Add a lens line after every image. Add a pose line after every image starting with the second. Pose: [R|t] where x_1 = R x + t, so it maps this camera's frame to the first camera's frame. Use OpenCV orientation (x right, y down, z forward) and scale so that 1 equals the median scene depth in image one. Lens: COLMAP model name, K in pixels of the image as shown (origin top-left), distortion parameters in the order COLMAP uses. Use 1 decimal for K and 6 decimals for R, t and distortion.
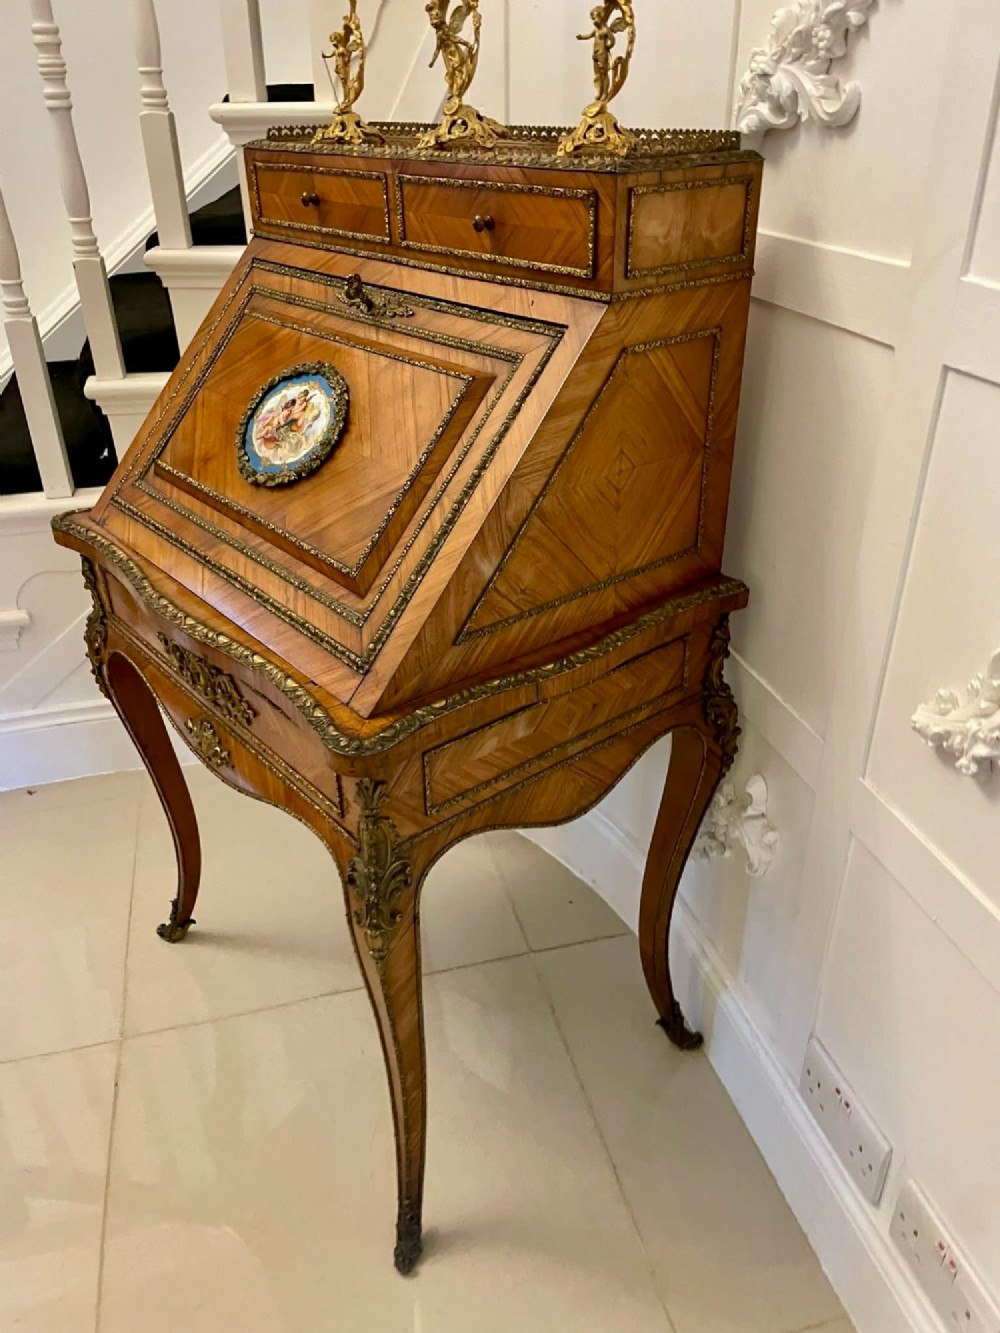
lens RADIAL K [[1019.0, 0, 511.8], [0, 1019.0, 682.3], [0, 0, 1]] dist [0.071582, -0.101844]
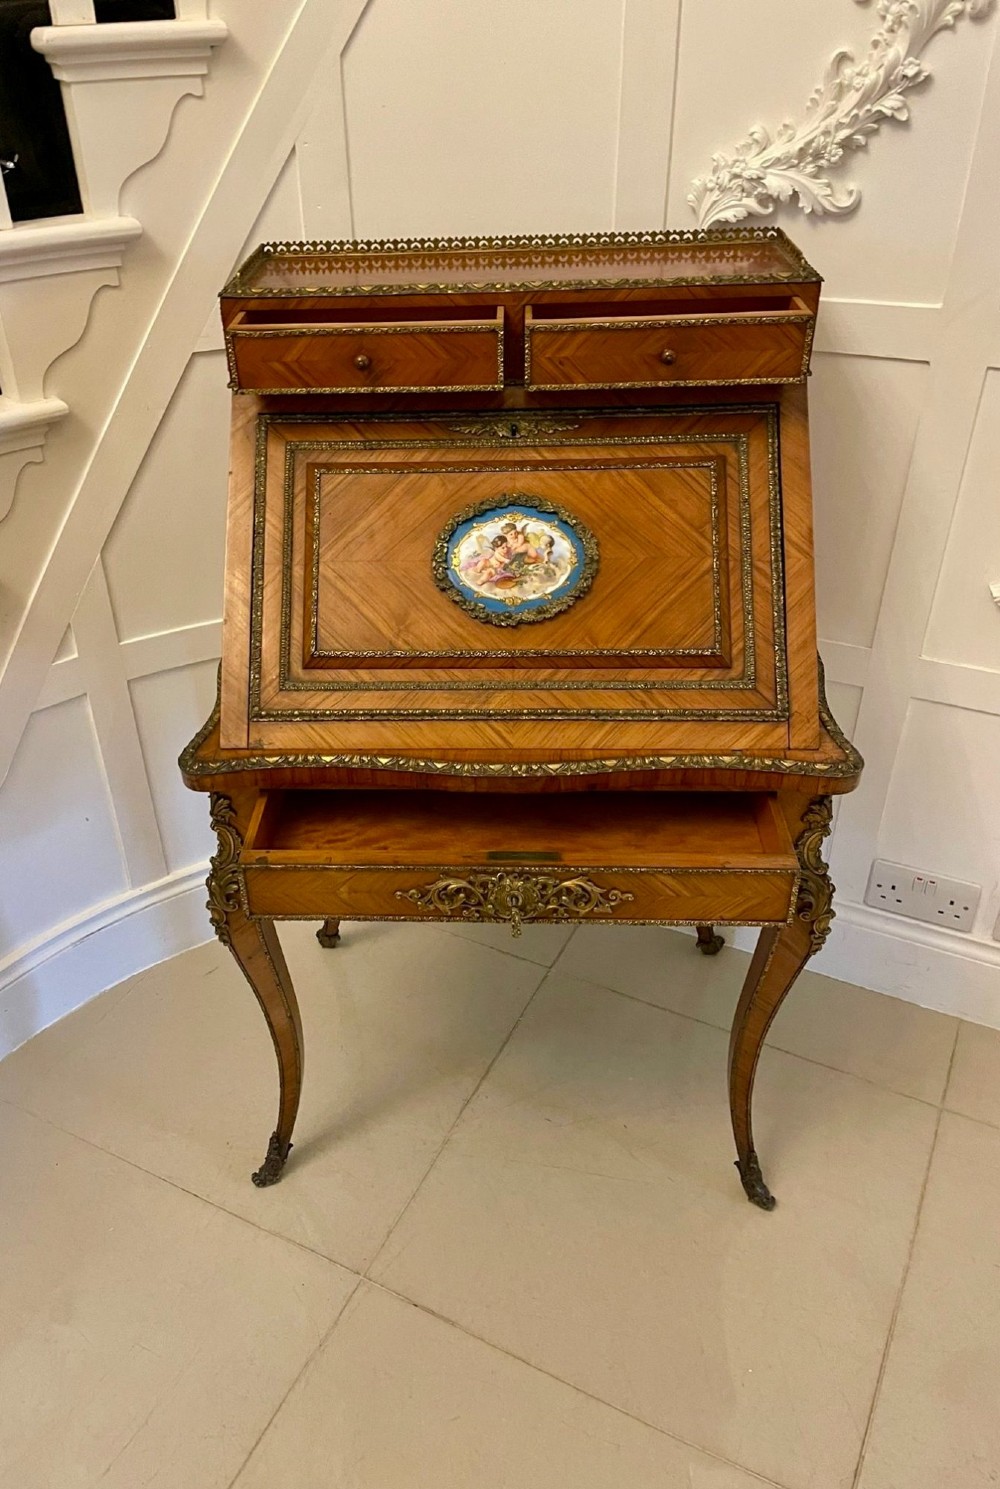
lens RADIAL K [[1162.9, 0, 439.3], [0, 1162.9, 749.5], [0, 0, 1]] dist [0.065446, -0.092835]
pose [[0.682784, -0.421237, 0.596964, -1.134826], [0.390449, 0.900978, 0.189178, -0.357465], [-0.617540, 0.103916, 0.779645, 0.164316]]
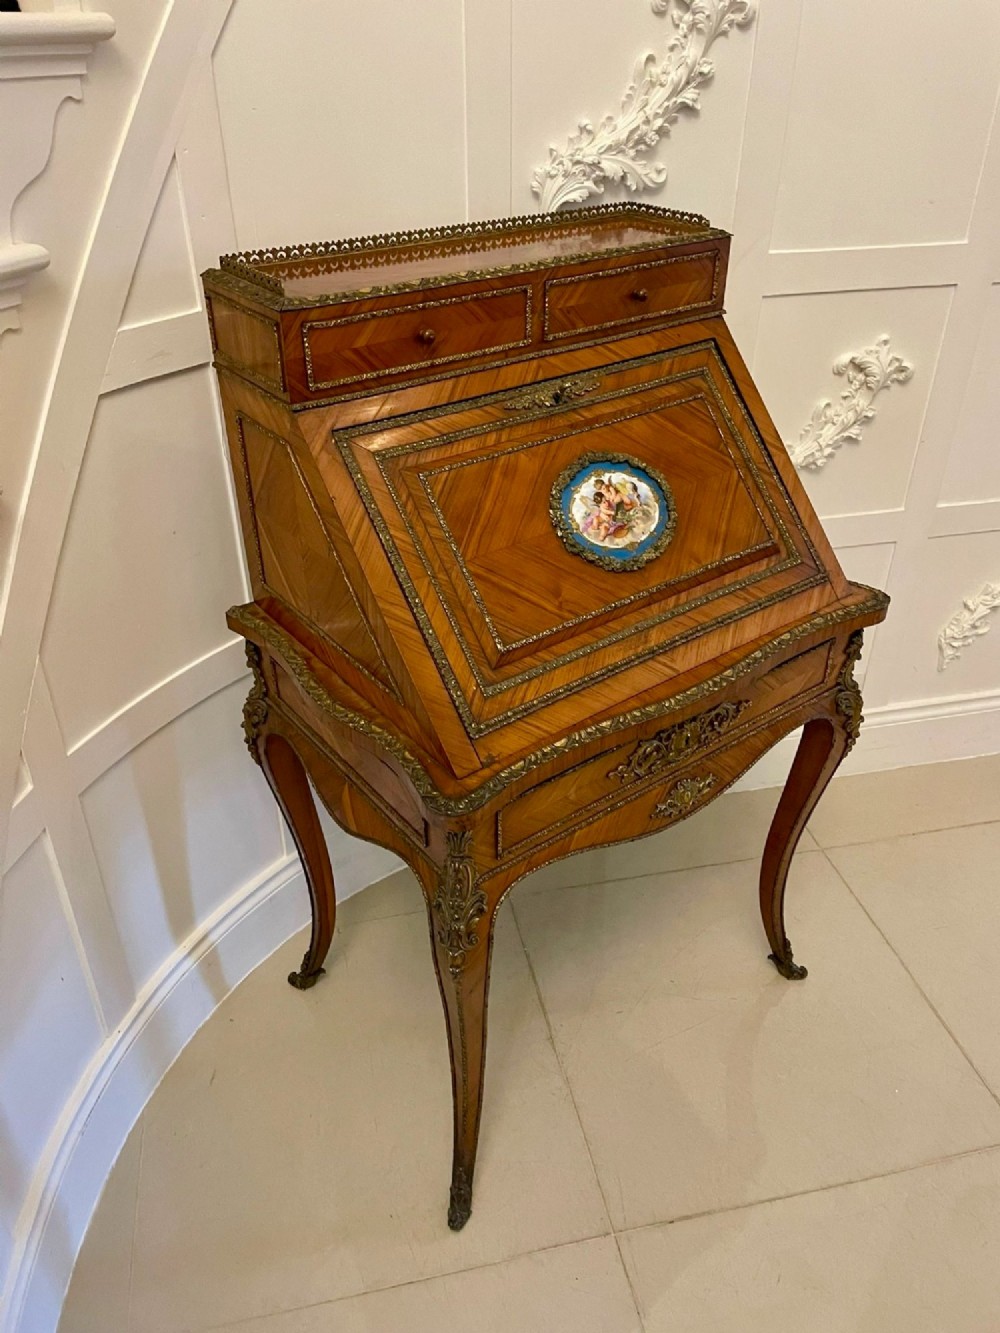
lens RADIAL K [[1021.6, 0, 513.8], [0, 1021.6, 662.1], [0, 0, 1]] dist [0.056648, -0.071971]
pose [[0.035975, -0.527190, 0.848985, -1.349881], [0.498305, 0.745854, 0.442034, -0.728282], [-0.866255, 0.407152, 0.289533, 0.910405]]
